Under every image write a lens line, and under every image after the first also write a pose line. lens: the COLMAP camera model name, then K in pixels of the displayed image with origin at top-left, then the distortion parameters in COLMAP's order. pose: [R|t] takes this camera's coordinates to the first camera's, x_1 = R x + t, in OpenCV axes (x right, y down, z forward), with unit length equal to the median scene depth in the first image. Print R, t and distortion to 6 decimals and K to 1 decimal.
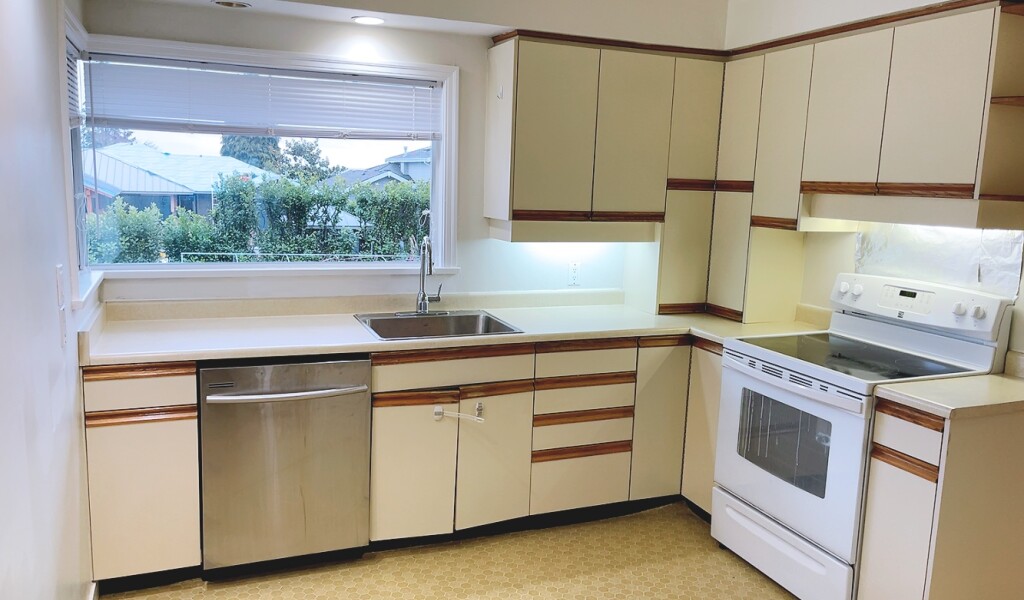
lens RADIAL K [[753.4, 0, 511.6], [0, 753.4, 288.3], [0, 0, 1]] dist [0.006888, -0.004026]
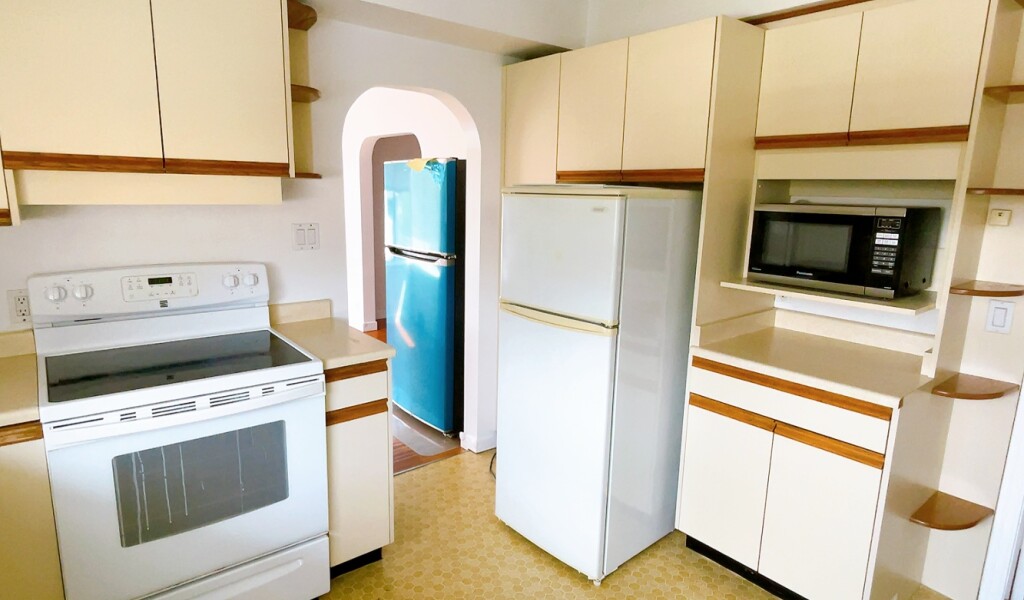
lens RADIAL K [[563.7, 0, 502.6], [0, 563.7, 301.6], [0, 0, 1]] dist [0.000825, -0.000293]
pose [[-0.265693, -0.223818, 0.937717, -0.260464], [0.100391, 0.960965, 0.257812, -0.111614], [-0.958816, 0.162637, -0.232852, 0.814602]]
